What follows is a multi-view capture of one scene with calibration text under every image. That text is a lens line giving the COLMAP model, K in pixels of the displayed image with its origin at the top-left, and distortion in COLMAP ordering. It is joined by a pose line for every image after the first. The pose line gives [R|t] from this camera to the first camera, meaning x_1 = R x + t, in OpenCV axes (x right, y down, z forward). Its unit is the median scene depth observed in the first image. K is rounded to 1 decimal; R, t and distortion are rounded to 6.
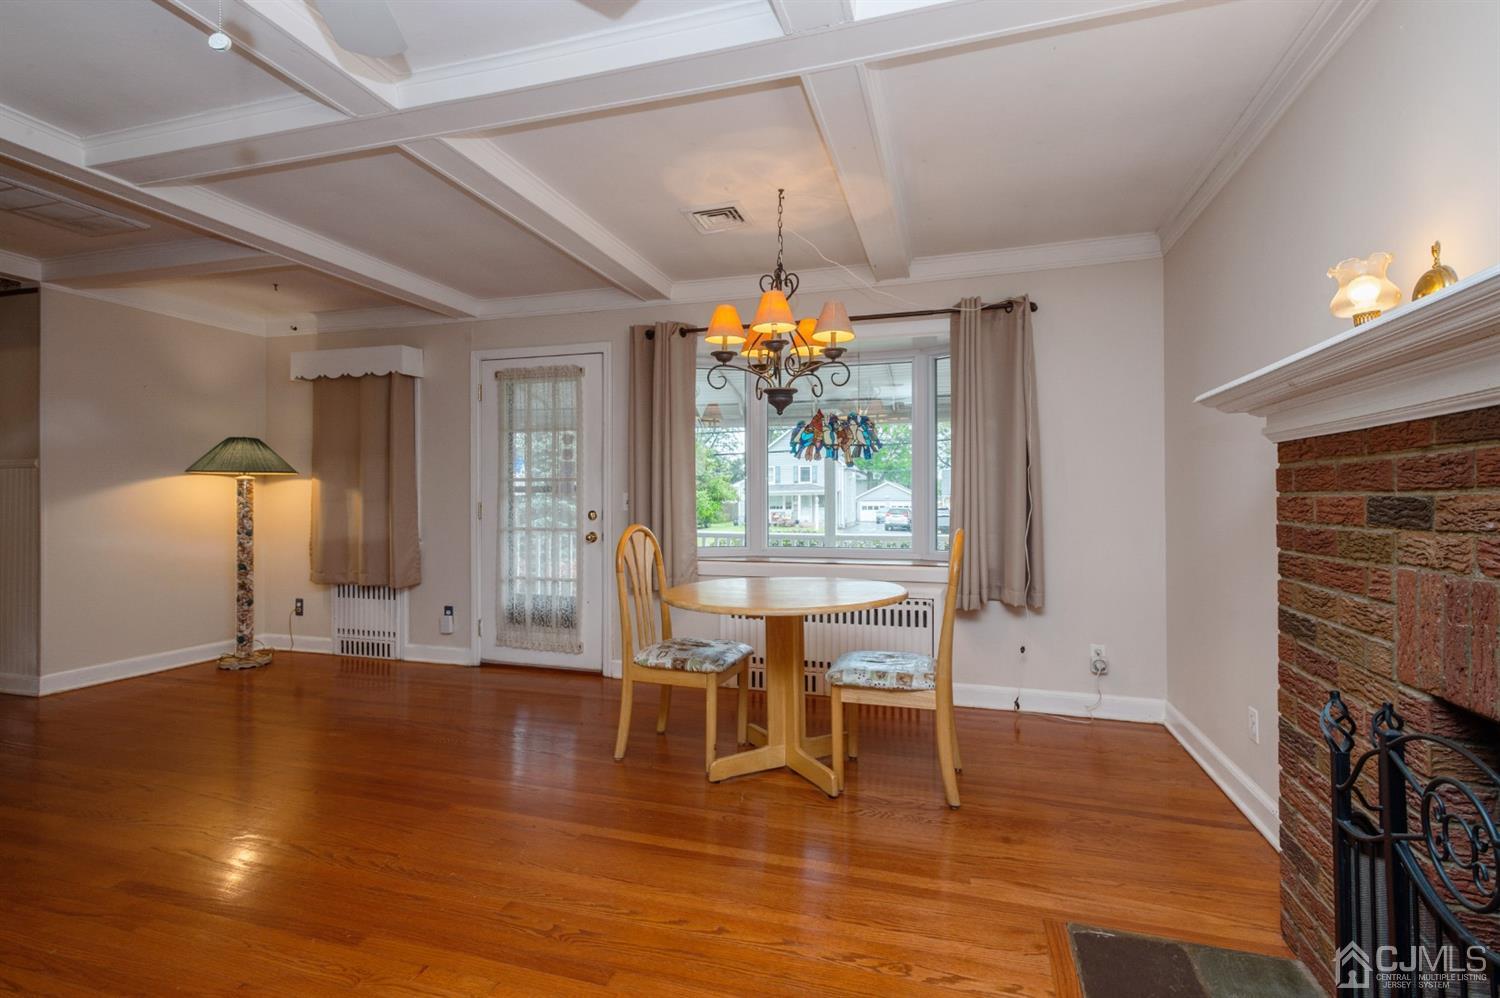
lens RADIAL K [[711.9, 0, 748.2], [0, 711.9, 503.6], [0, 0, 1]] dist [0.022035, -0.009563]
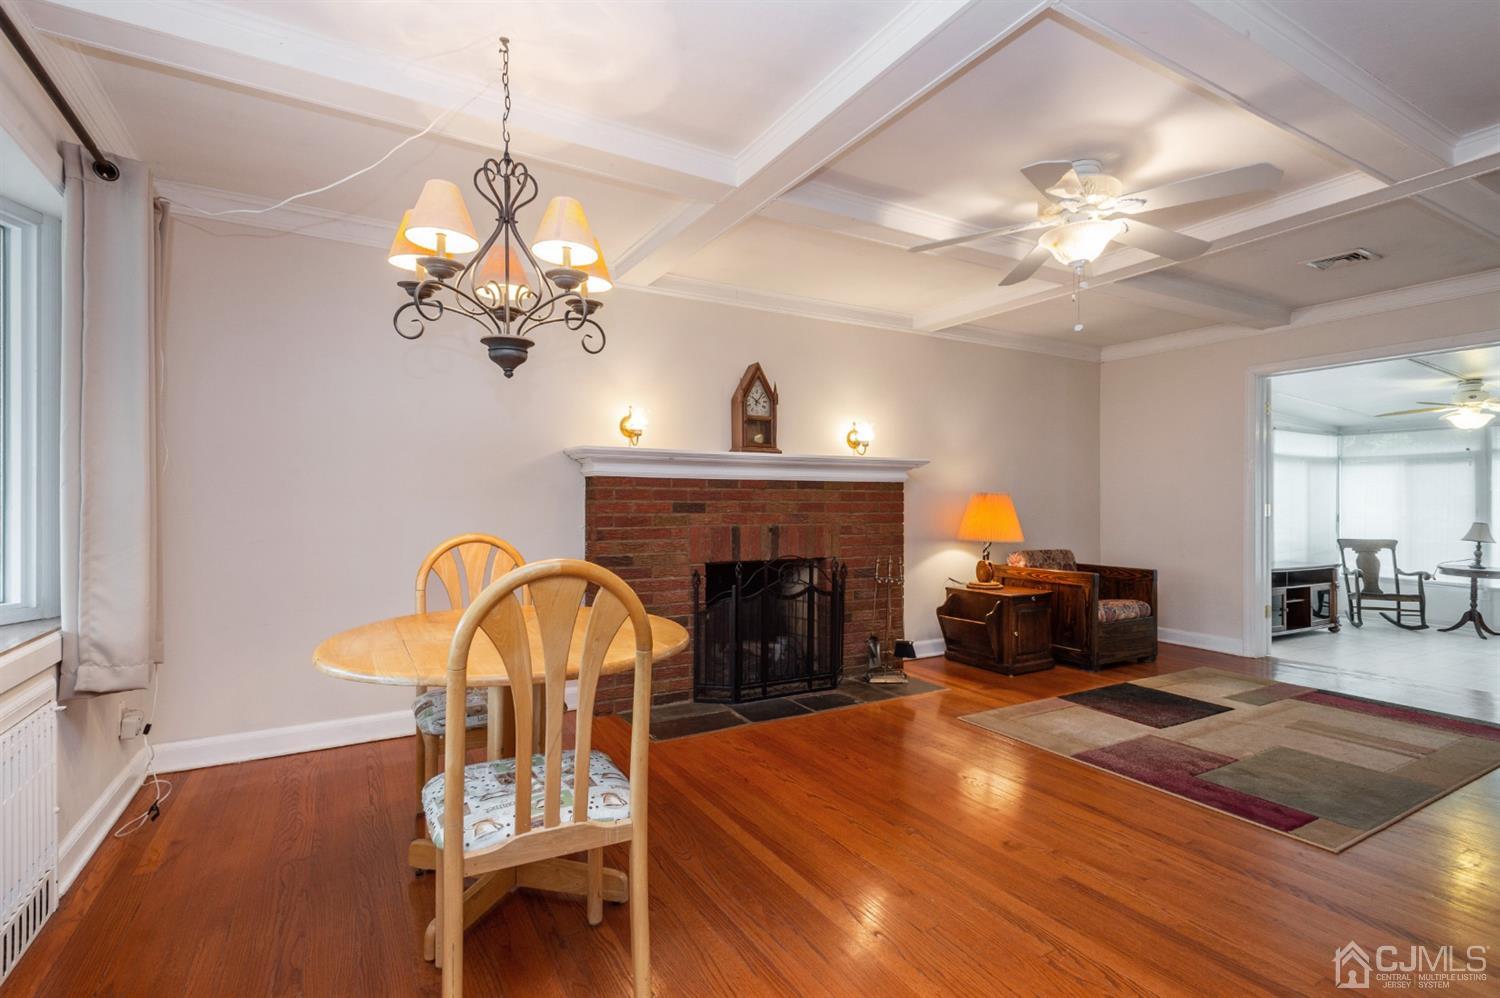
lens RADIAL K [[711.9, 0, 748.2], [0, 711.9, 503.6], [0, 0, 1]] dist [0.022035, -0.009563]
pose [[-0.729632, 0.001883, 0.683838, -1.259748], [-0.000926, 0.999993, -0.003742, 0.005269], [-0.683840, -0.003364, -0.729625, 2.873375]]
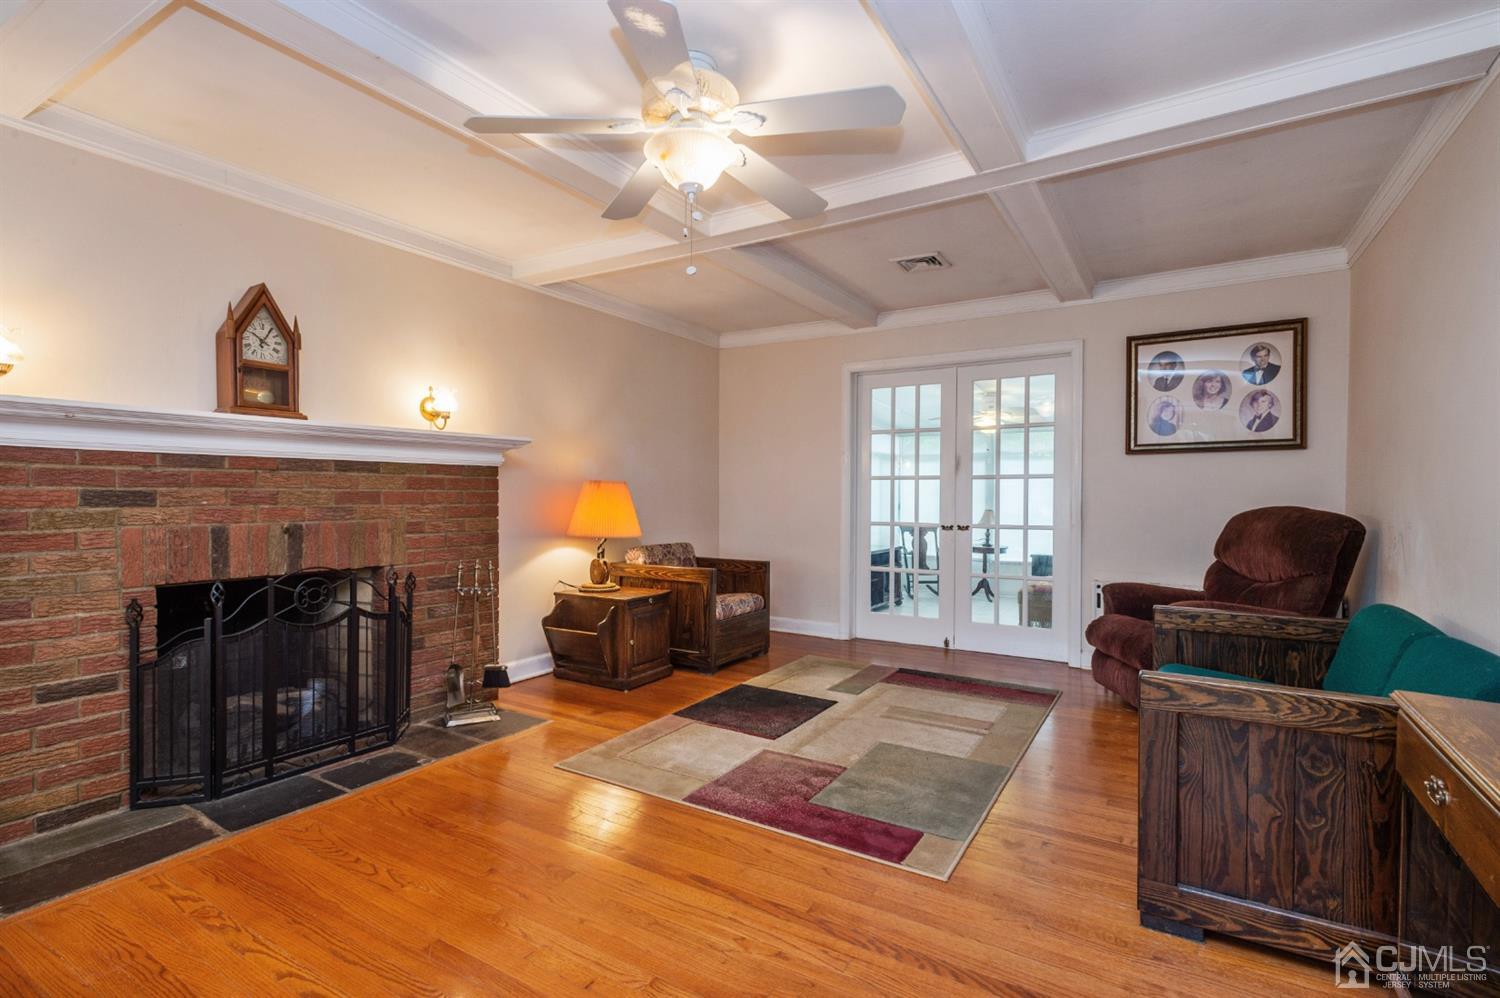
lens RADIAL K [[711.9, 0, 748.2], [0, 711.9, 503.6], [0, 0, 1]] dist [0.022035, -0.009563]
pose [[-0.966890, -0.005121, 0.255142, -1.091825], [-0.002569, 0.999943, 0.010334, 0.001883], [-0.255180, 0.009336, -0.966848, 2.276075]]
